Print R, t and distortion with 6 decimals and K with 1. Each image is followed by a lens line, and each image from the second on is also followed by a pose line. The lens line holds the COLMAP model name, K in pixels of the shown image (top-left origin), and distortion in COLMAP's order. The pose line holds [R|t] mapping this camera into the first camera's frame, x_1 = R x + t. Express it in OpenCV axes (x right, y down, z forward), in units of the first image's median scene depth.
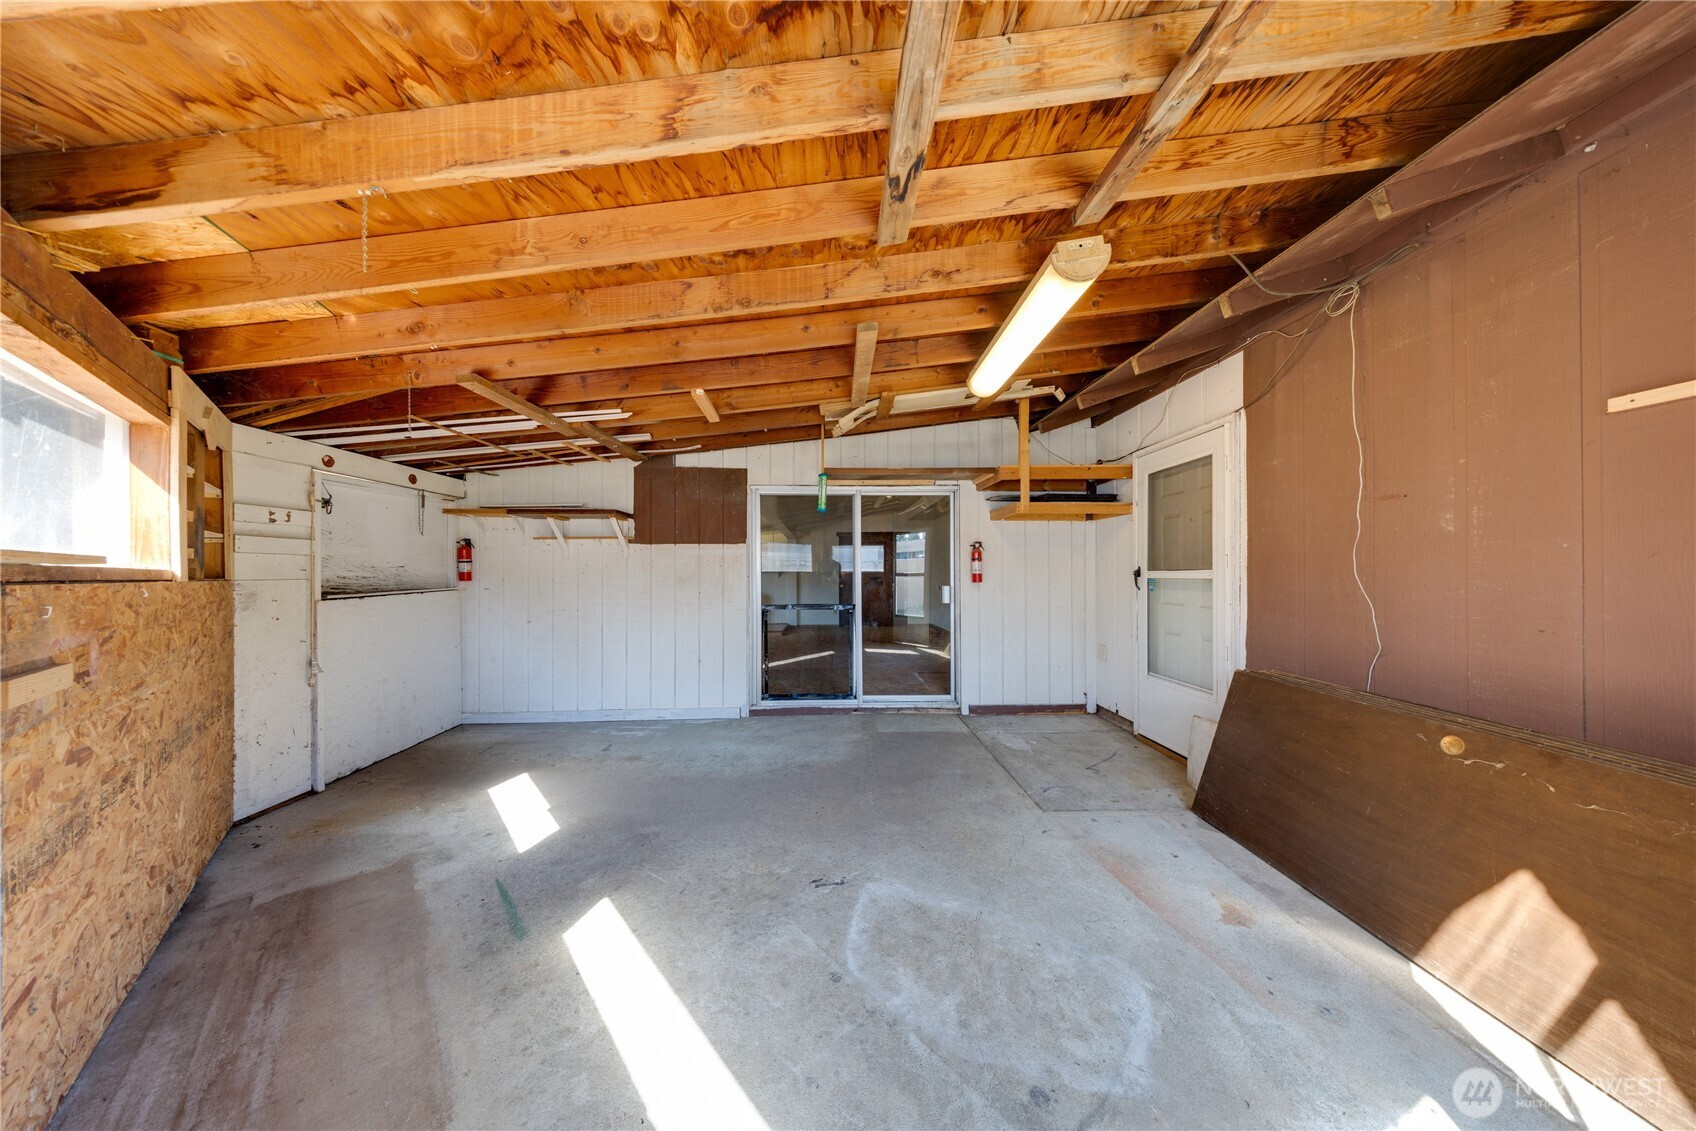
lens RADIAL K [[486.4, 0, 833.3], [0, 486.4, 572.3], [0, 0, 1]] dist [-0.006875, 0.000042]
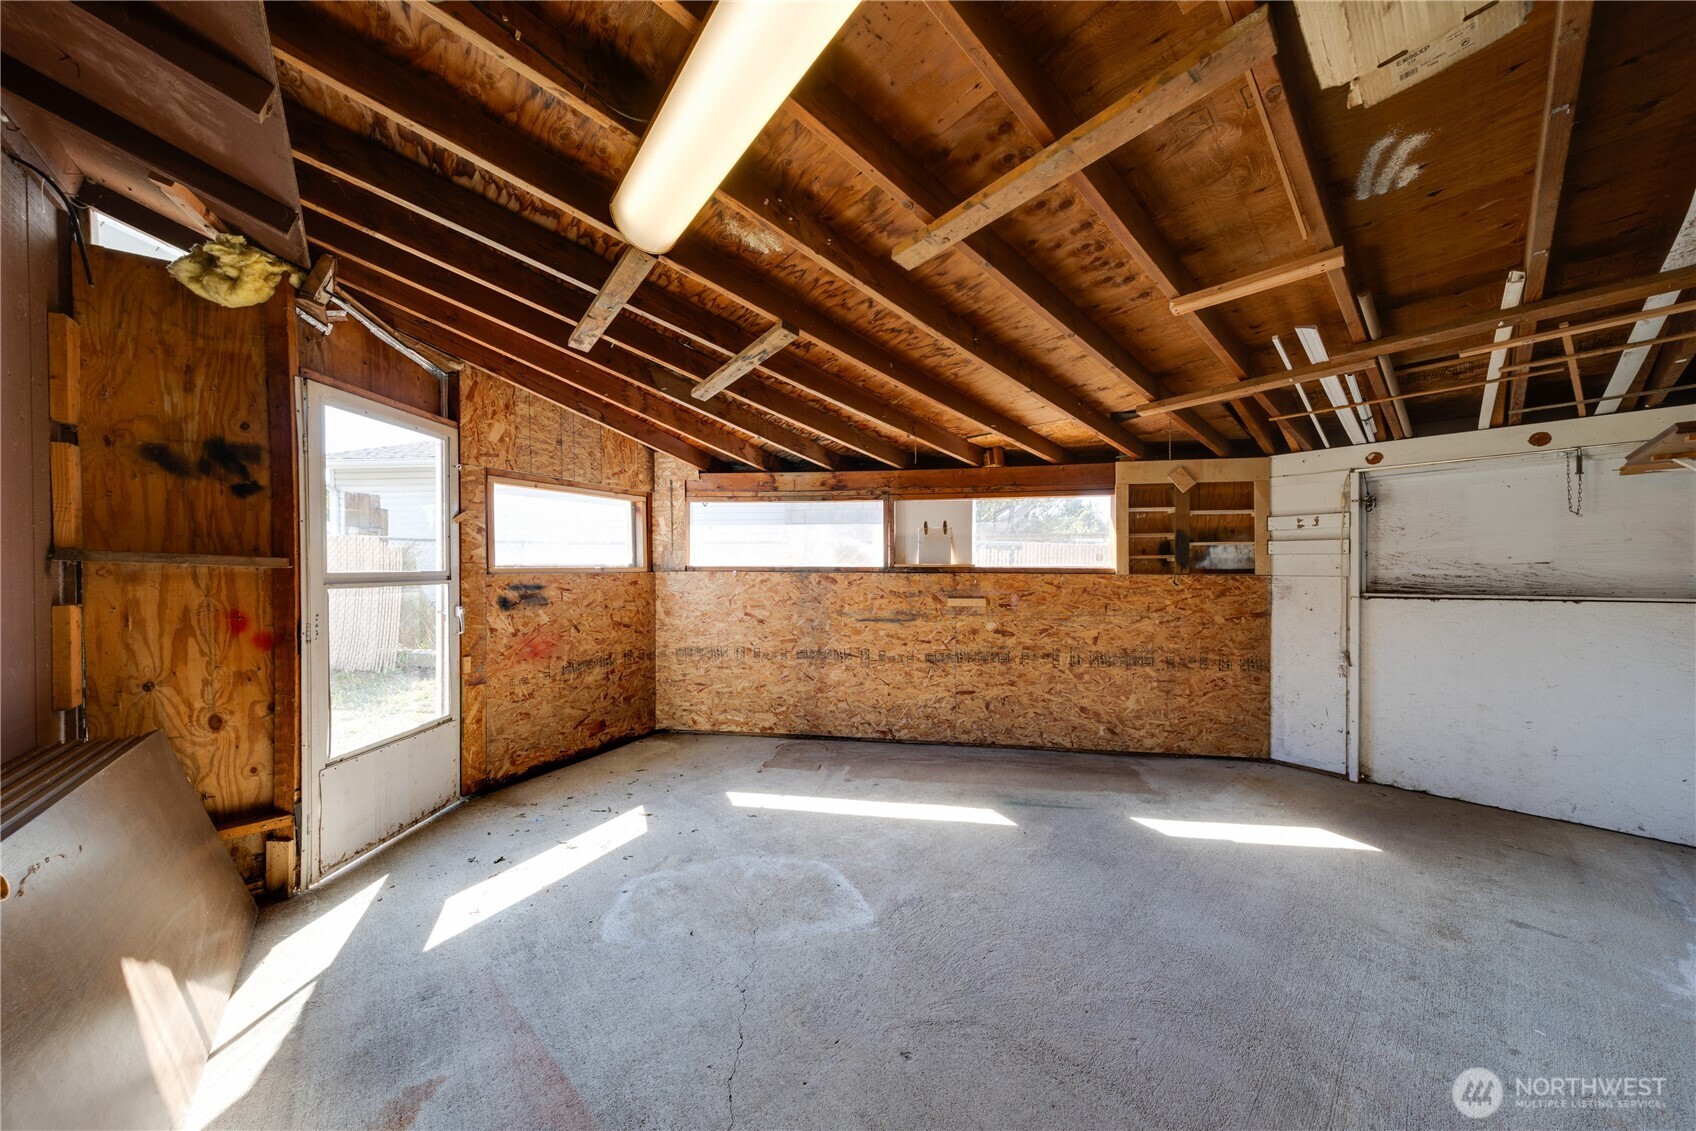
lens RADIAL K [[492.7, 0, 839.4], [0, 492.7, 559.4], [0, 0, 1]] dist [0.015317, -0.000133]
pose [[-0.746184, -0.007204, -0.665701, 0.585284], [0.001165, 0.999926, -0.012127, -0.012995], [0.665739, -0.009825, -0.746120, 1.301642]]
